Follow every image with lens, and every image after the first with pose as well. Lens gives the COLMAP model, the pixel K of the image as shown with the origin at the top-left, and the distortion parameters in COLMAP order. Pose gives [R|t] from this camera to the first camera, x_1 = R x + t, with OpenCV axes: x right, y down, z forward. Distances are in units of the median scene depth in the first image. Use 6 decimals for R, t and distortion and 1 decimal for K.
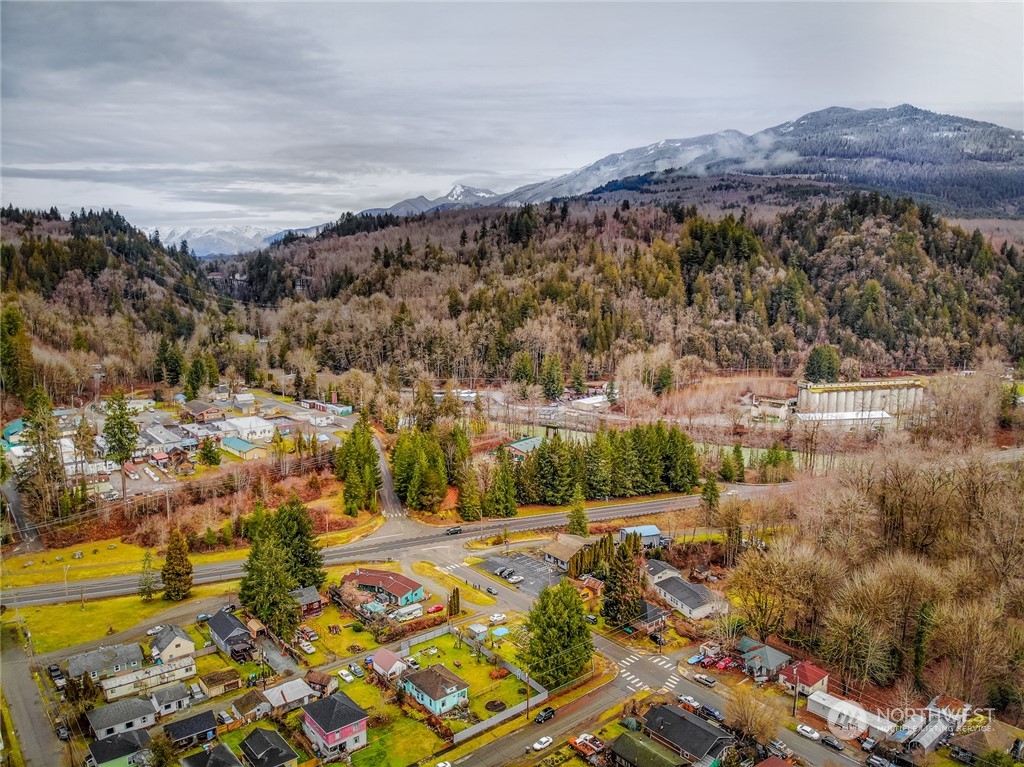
lens RADIAL K [[778.7, 0, 470.7], [0, 778.7, 381.6], [0, 0, 1]] dist [0.225400, -0.304622]
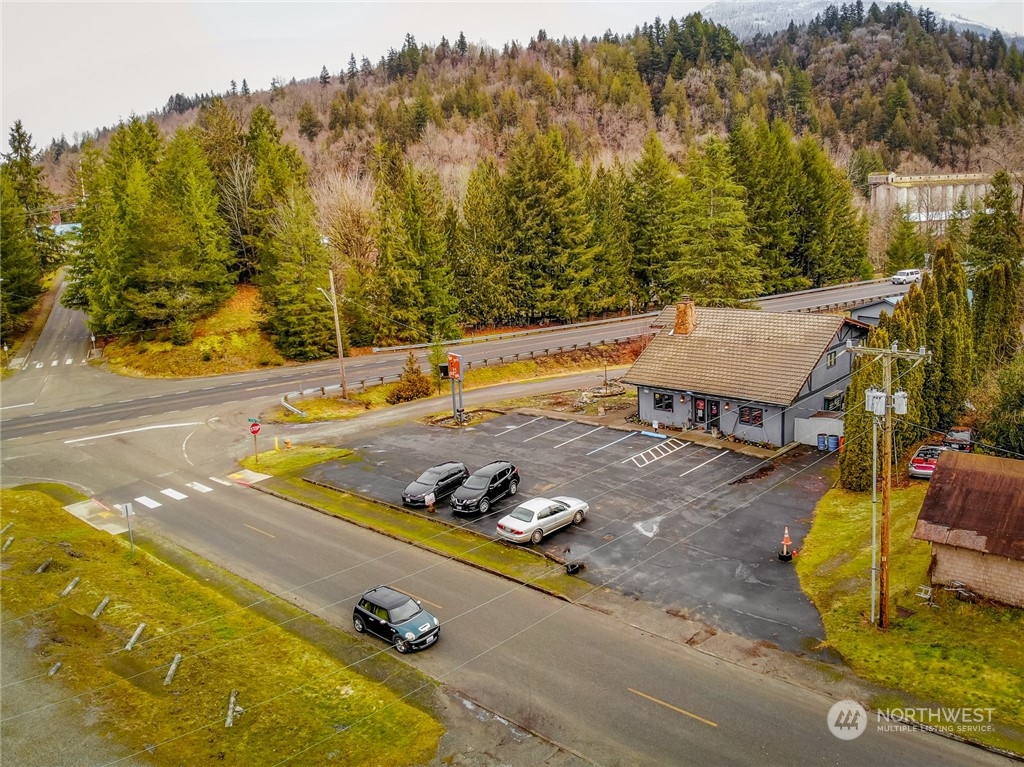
lens RADIAL K [[785.3, 0, 512.0], [0, 785.3, 383.5], [0, 0, 1]] dist [0.088271, -0.003689]
pose [[0.980747, -0.066464, 0.183627, 0.009682], [0.057606, 0.996923, 0.053163, 0.088469], [-0.186595, -0.041562, 0.981557, 0.348233]]
